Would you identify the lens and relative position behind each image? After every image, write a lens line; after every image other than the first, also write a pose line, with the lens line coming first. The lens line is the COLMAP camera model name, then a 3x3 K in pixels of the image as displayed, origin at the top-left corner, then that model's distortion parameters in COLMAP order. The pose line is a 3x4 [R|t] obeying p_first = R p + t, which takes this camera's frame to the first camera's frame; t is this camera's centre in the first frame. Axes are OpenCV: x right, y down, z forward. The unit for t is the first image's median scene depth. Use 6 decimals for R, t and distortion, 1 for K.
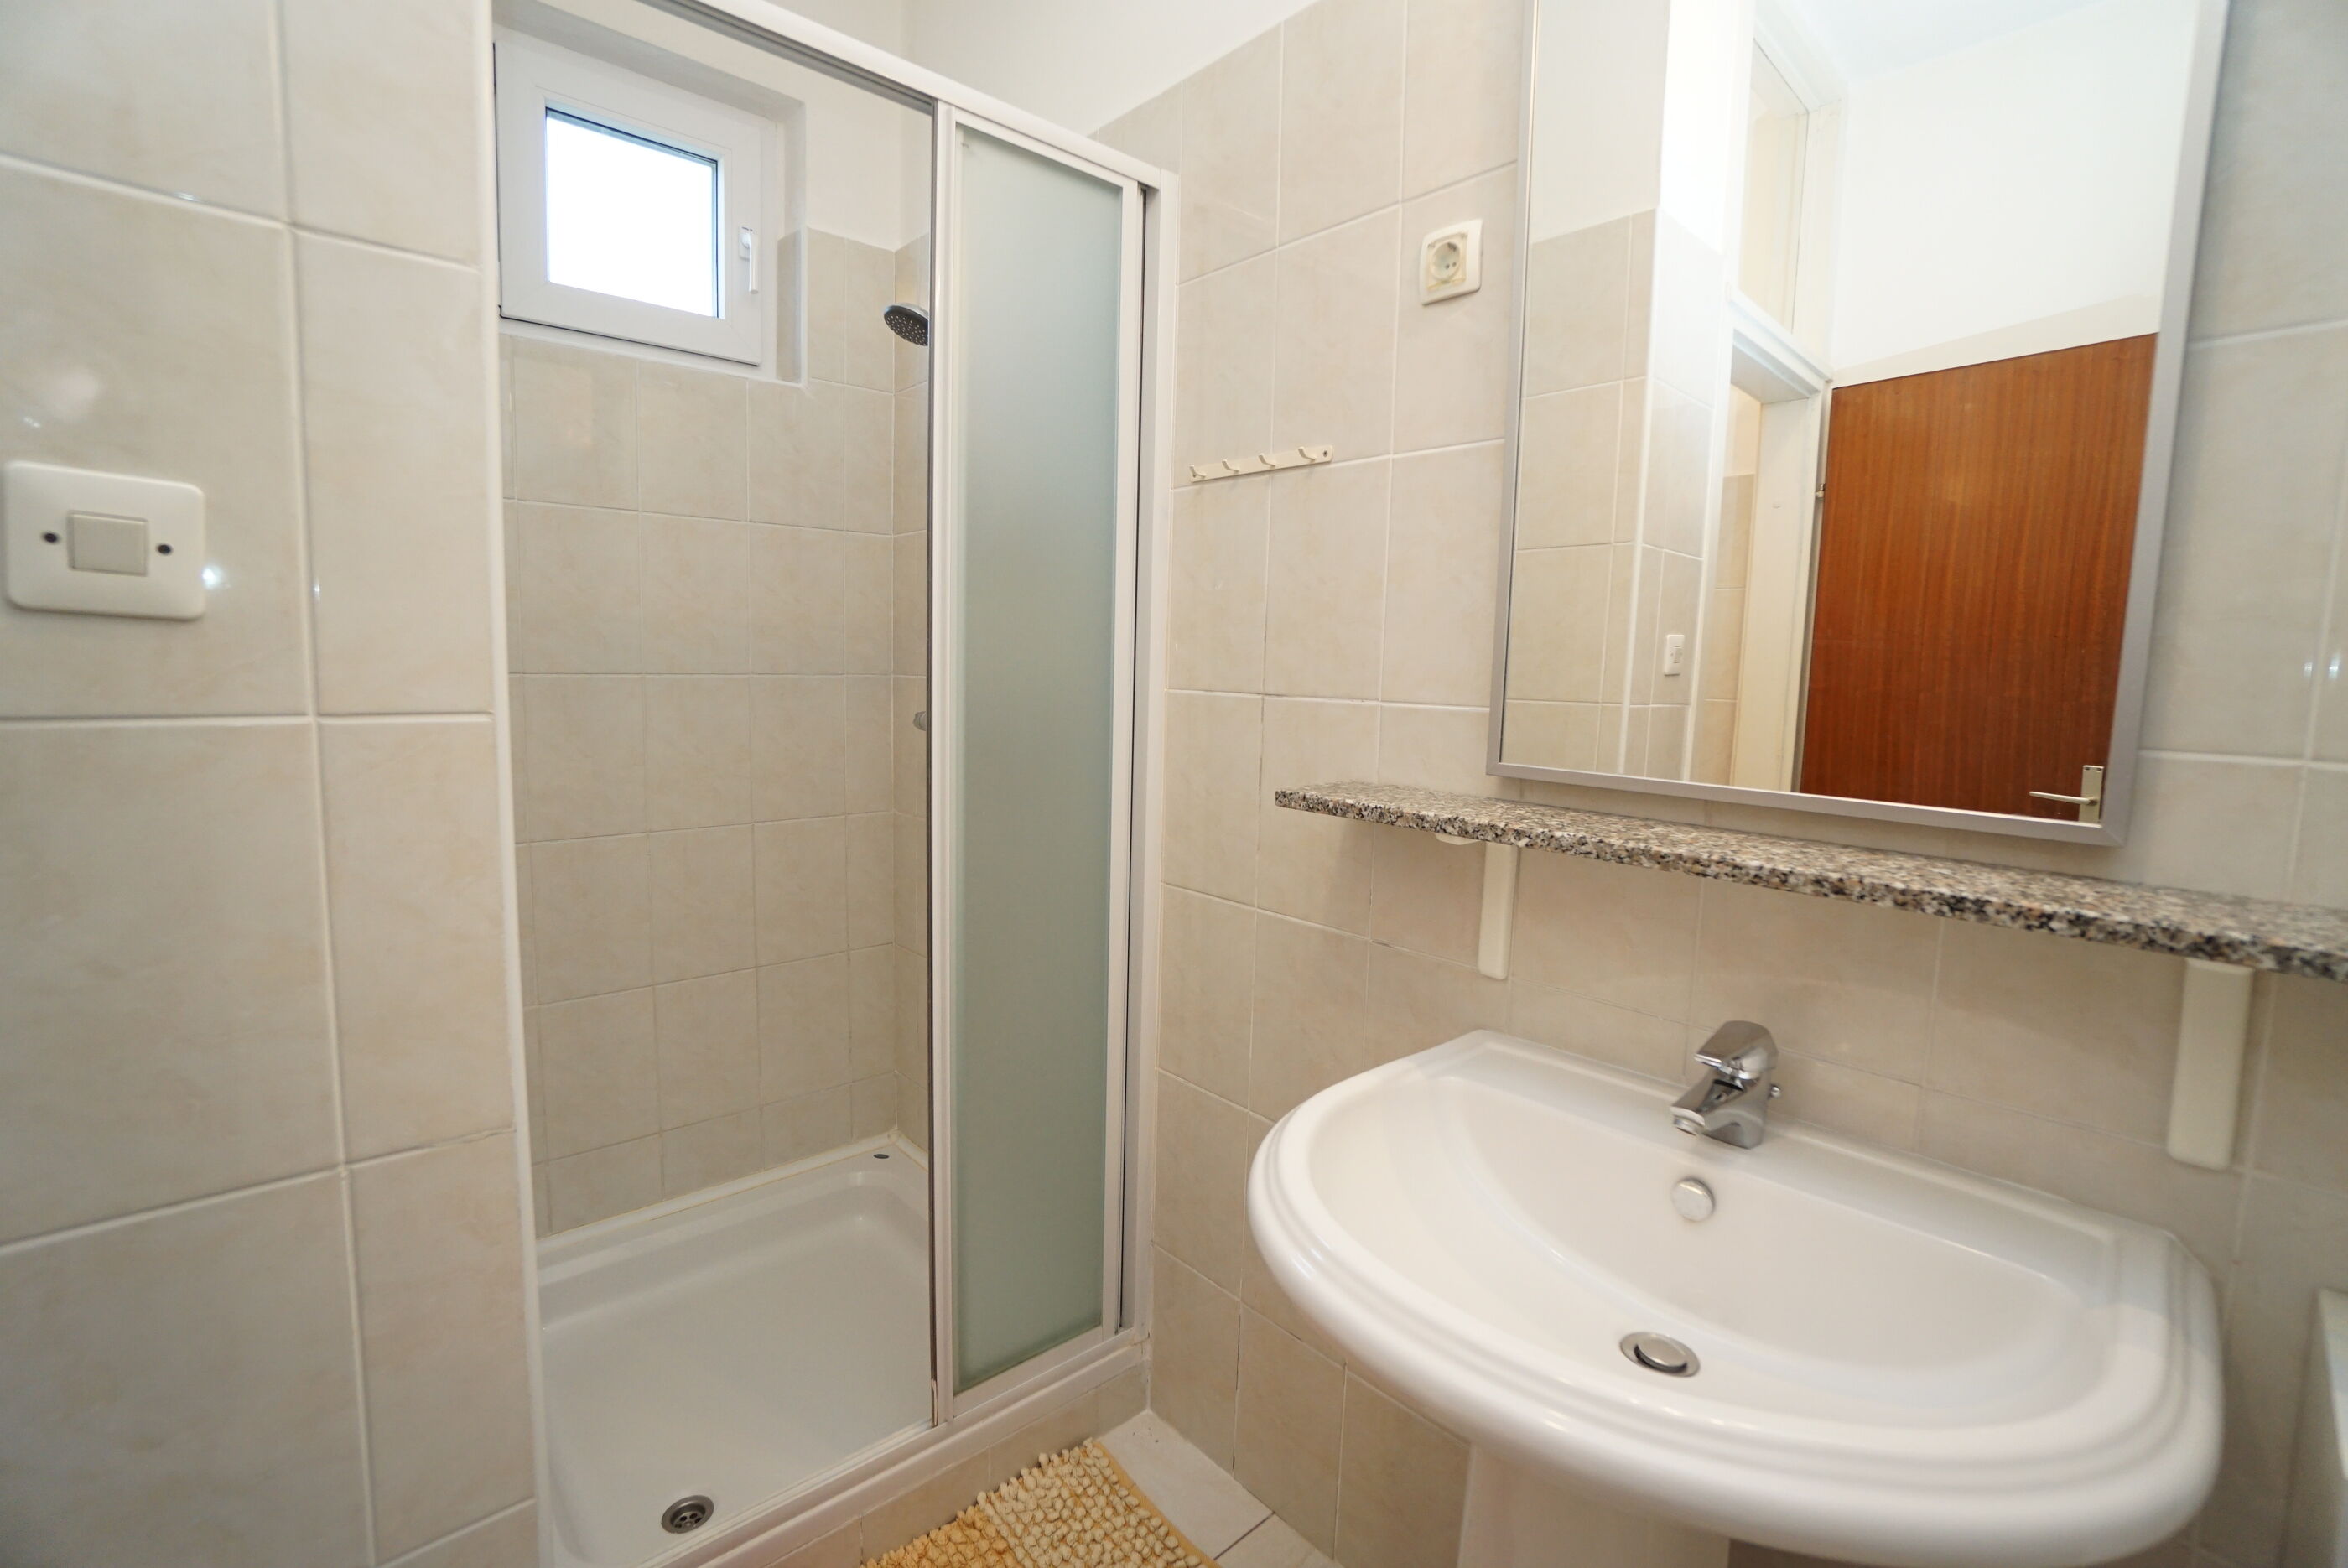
lens RADIAL K [[1049.9, 0, 1185.0], [0, 1049.9, 772.2], [0, 0, 1]] dist [-0.062501, 0.024605]
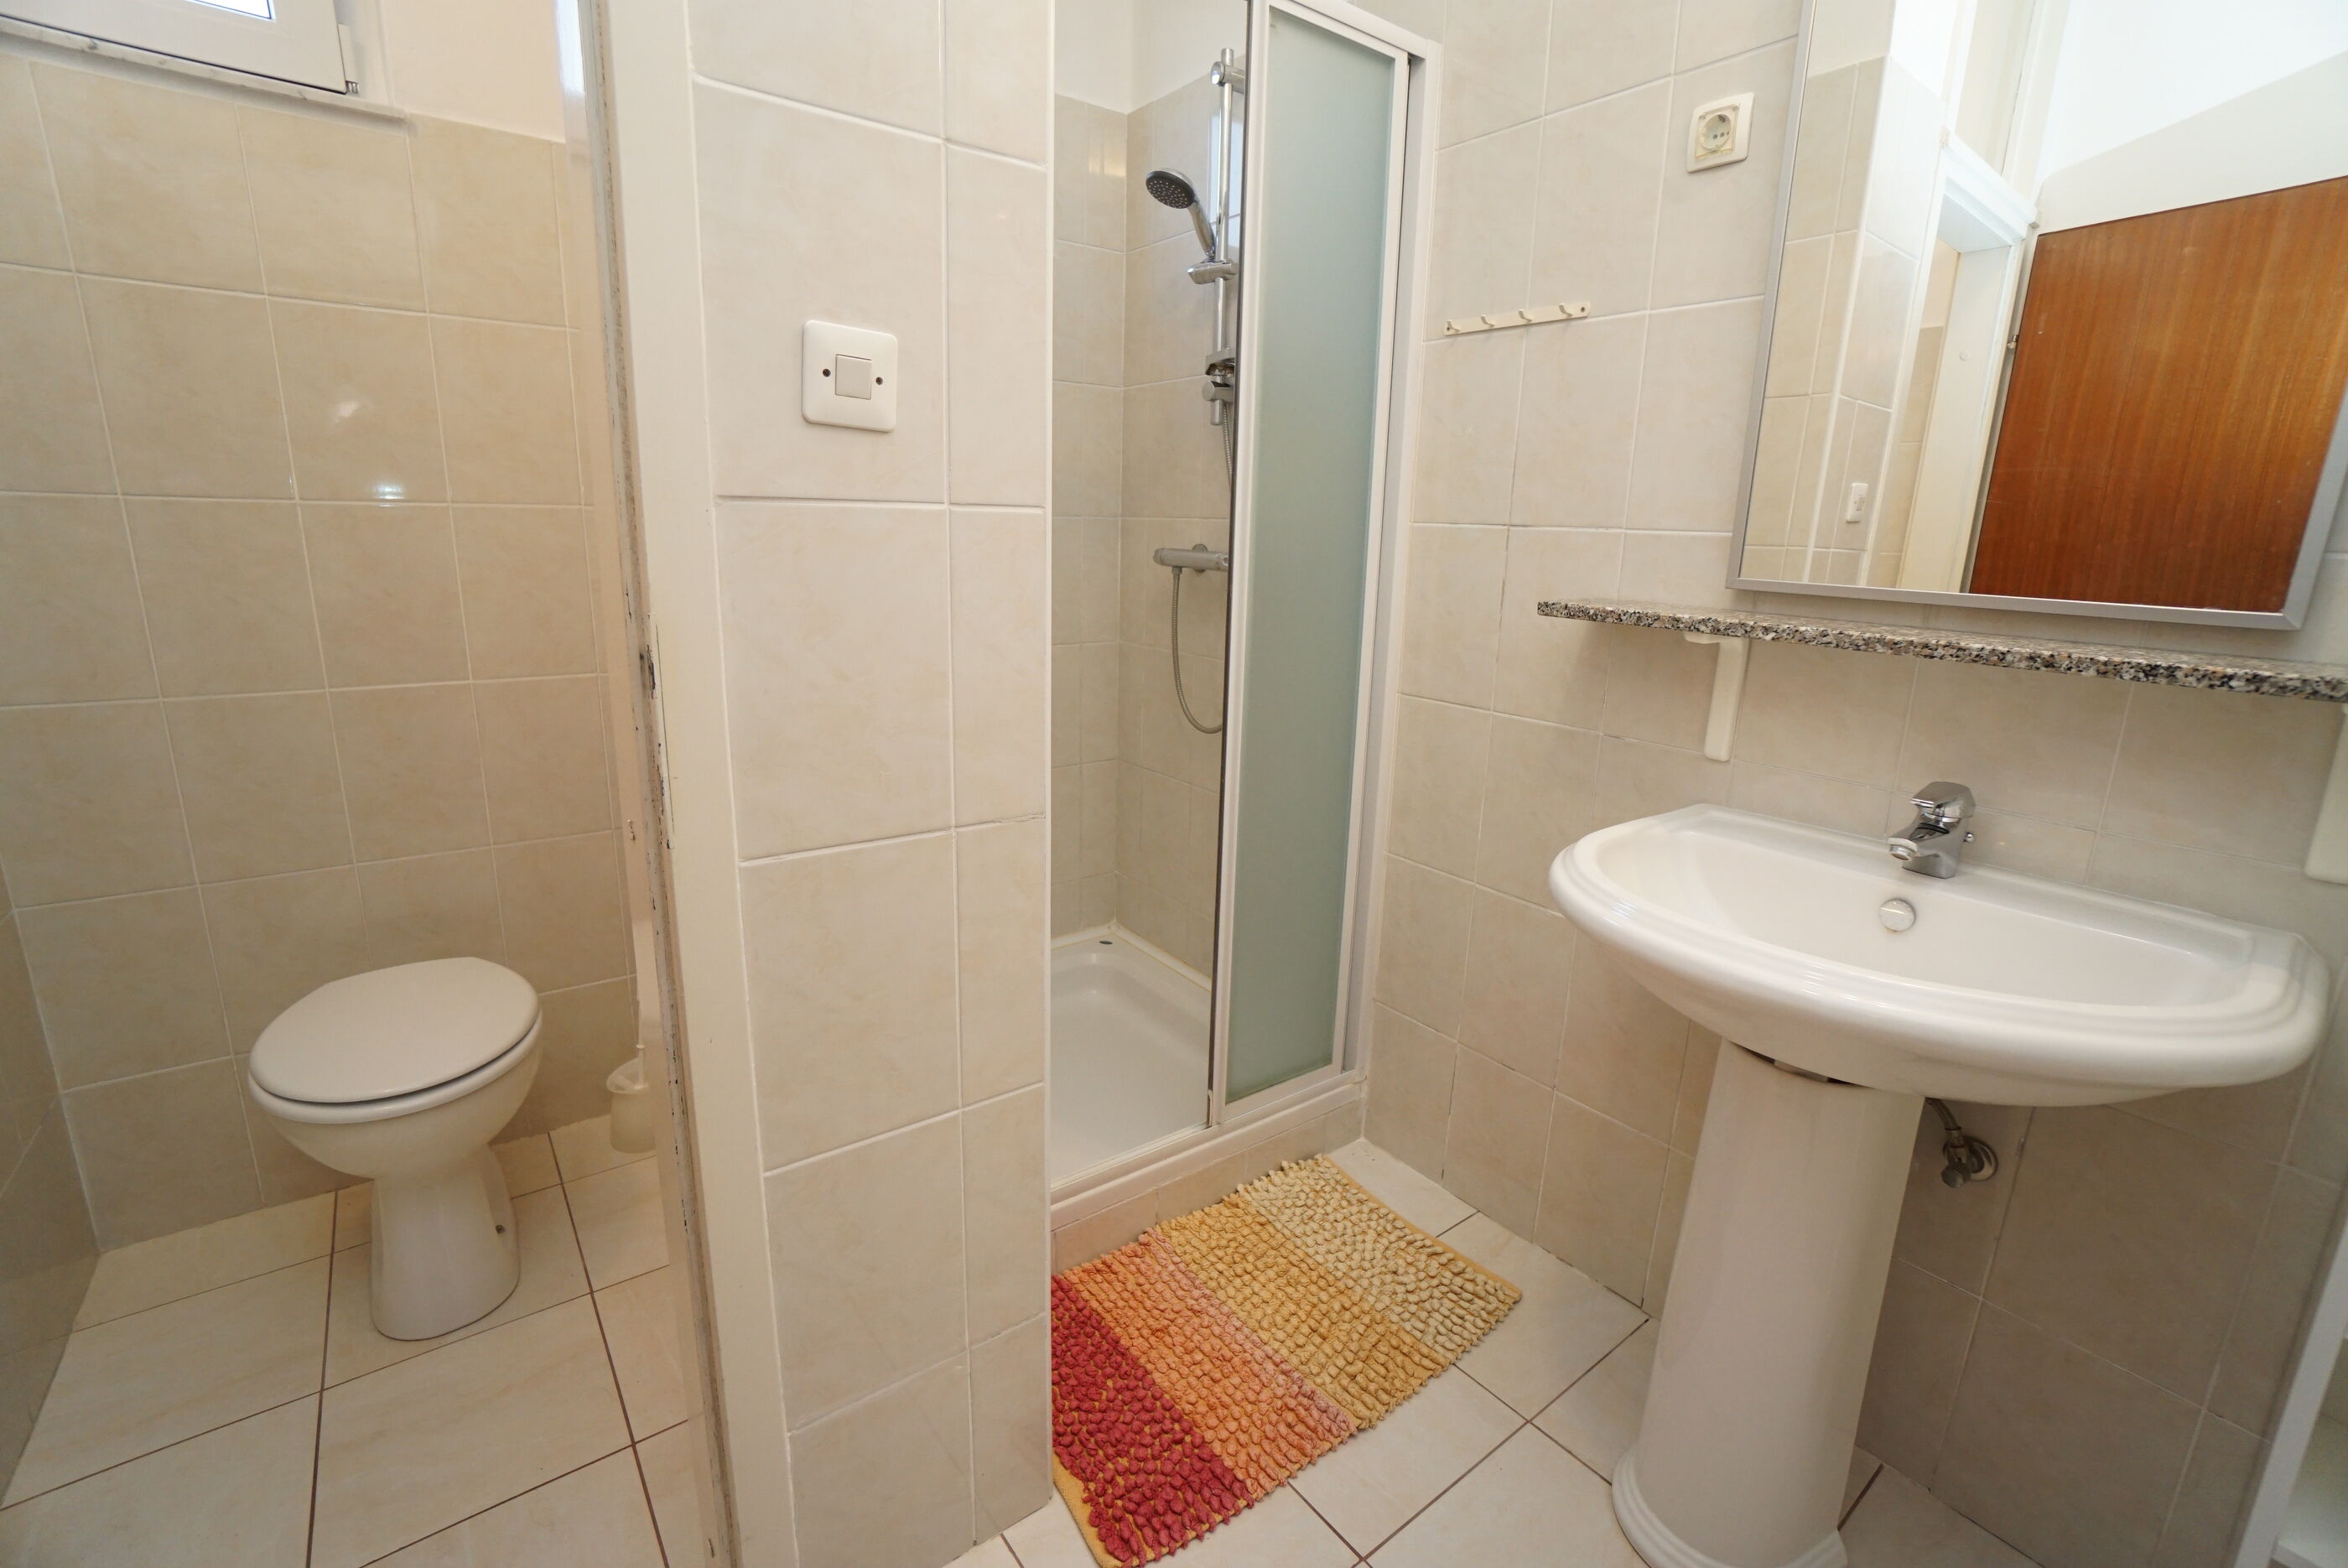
lens RADIAL K [[1049.9, 0, 1185.0], [0, 1049.9, 772.2], [0, 0, 1]] dist [-0.062501, 0.024605]
pose [[0.996357, 0.022230, -0.082330, -0.209761], [-0.011900, 0.992224, 0.123893, 0.067010], [0.084444, -0.122462, 0.988874, -0.228142]]
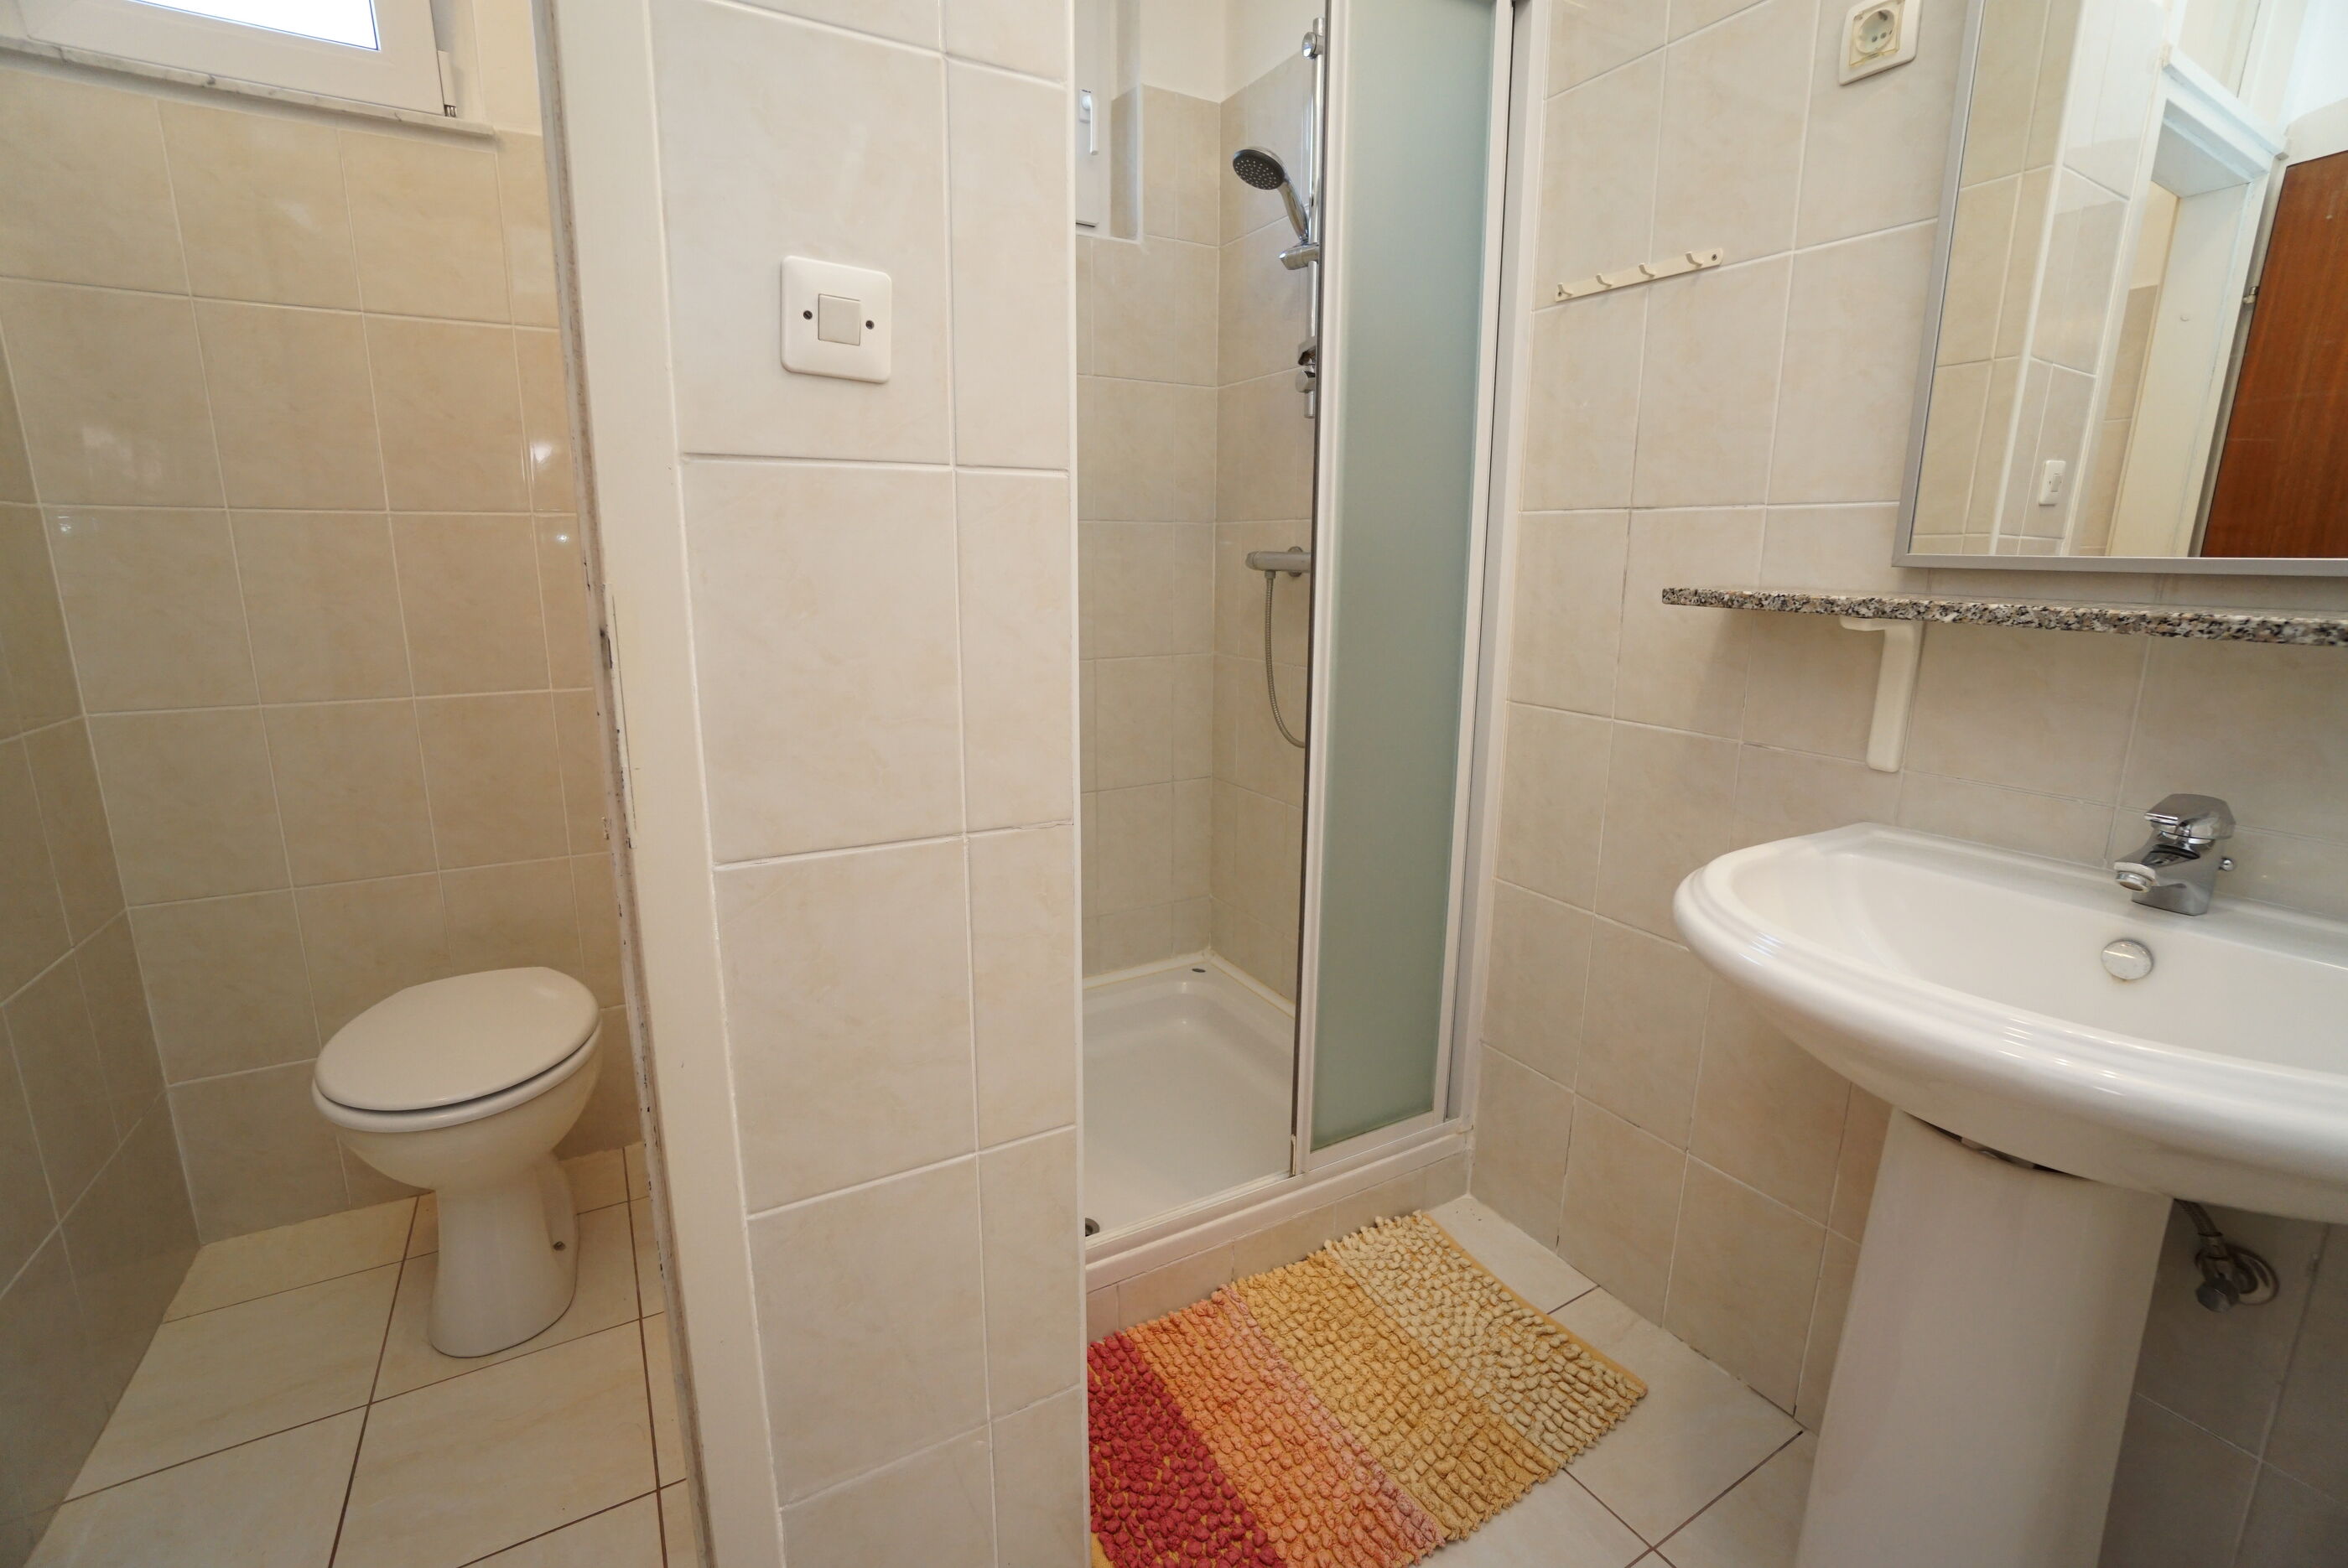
lens RADIAL K [[1049.9, 0, 1185.0], [0, 1049.9, 772.2], [0, 0, 1]] dist [-0.062501, 0.024605]
pose [[0.978852, 0.024678, -0.203076, -0.162309], [-0.004742, 0.995168, 0.098076, 0.098935], [0.204515, -0.095039, 0.974239, -0.112726]]
